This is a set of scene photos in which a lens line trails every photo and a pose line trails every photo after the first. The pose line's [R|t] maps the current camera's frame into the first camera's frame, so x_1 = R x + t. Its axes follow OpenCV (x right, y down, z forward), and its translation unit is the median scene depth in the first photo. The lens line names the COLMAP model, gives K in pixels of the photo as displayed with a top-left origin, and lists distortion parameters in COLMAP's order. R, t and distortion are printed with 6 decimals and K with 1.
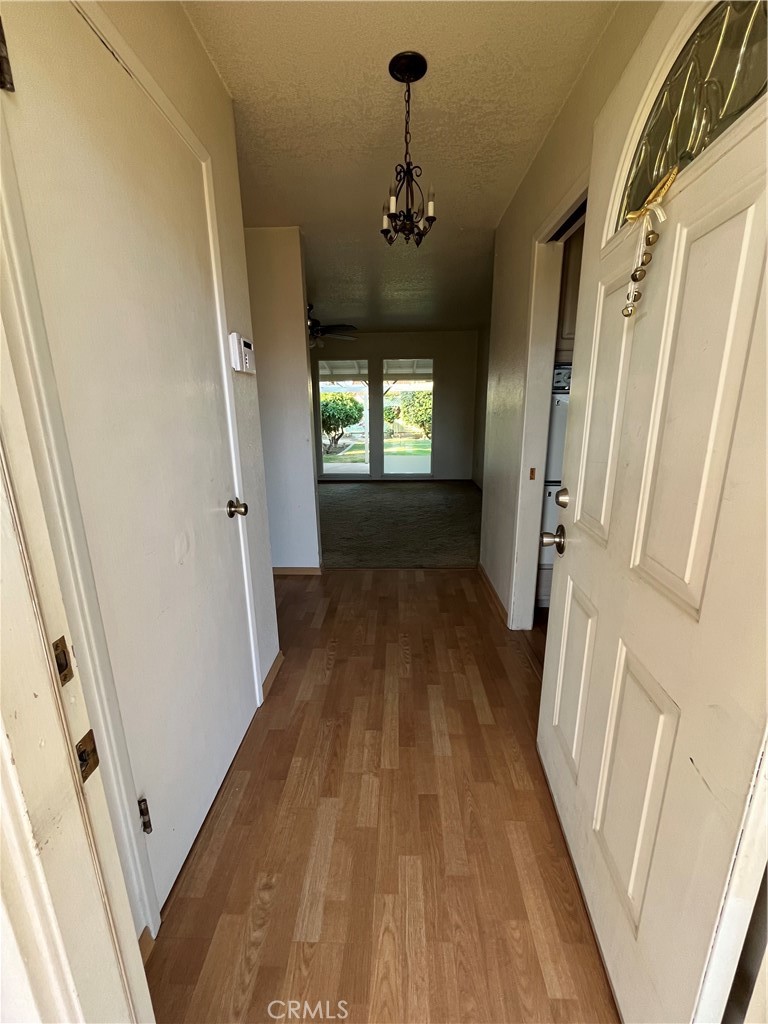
lens RADIAL K [[414.9, 0, 383.8], [0, 414.9, 509.2], [0, 0, 1]] dist [0.002372, 0.000605]
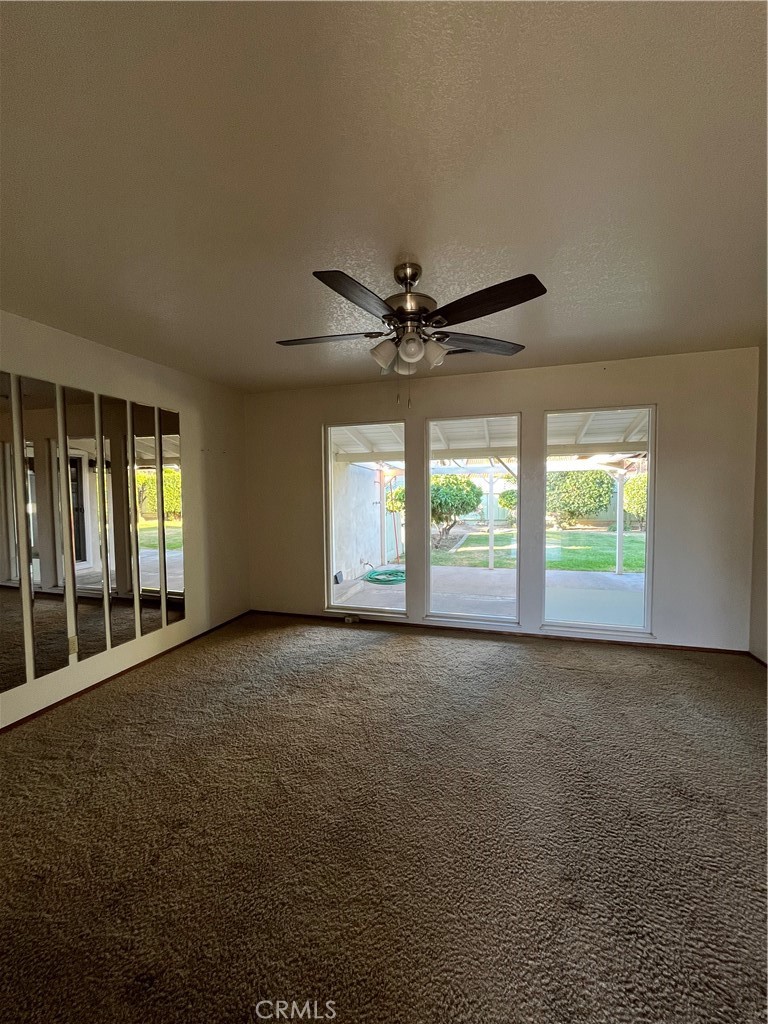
lens RADIAL K [[414.9, 0, 383.8], [0, 414.9, 509.2], [0, 0, 1]] dist [0.002372, 0.000605]
pose [[0.966800, 0.012920, -0.255208, -0.030867], [-0.060699, 0.981747, -0.180244, -0.058309], [0.248221, 0.189751, 0.949937, 0.201284]]
